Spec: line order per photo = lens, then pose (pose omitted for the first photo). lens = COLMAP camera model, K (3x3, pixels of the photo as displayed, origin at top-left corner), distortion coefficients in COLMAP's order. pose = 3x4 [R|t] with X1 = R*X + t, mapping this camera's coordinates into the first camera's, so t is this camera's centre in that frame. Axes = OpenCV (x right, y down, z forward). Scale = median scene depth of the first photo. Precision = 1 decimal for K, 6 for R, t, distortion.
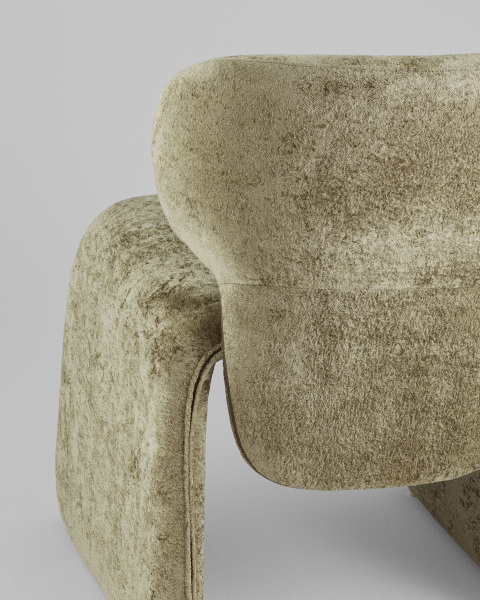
lens RADIAL K [[2621.5, 0, 240.4], [0, 2621.5, 300.8], [0, 0, 1]] dist [-0.557518, 0.000000]
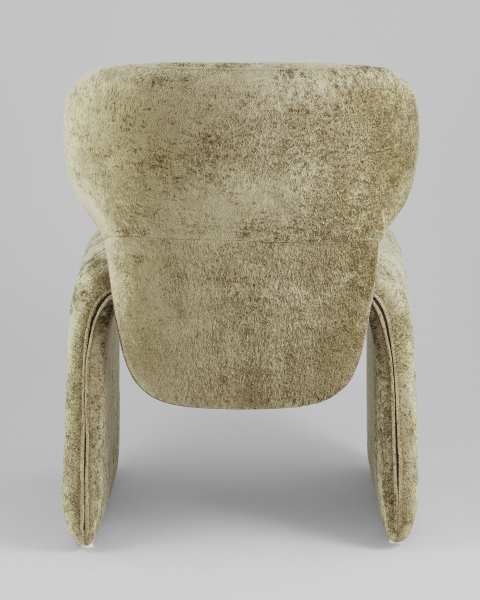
lens RADIAL K [[2621.5, 0, 240.2], [0, 2621.5, 299.7], [0, 0, 1]] dist [-0.557518, 0.000000]
pose [[0.950906, 0.007883, -0.309379, 0.468069], [-0.053841, 0.988645, -0.140294, 0.206226], [0.304760, 0.150064, 0.940533, -0.233963]]
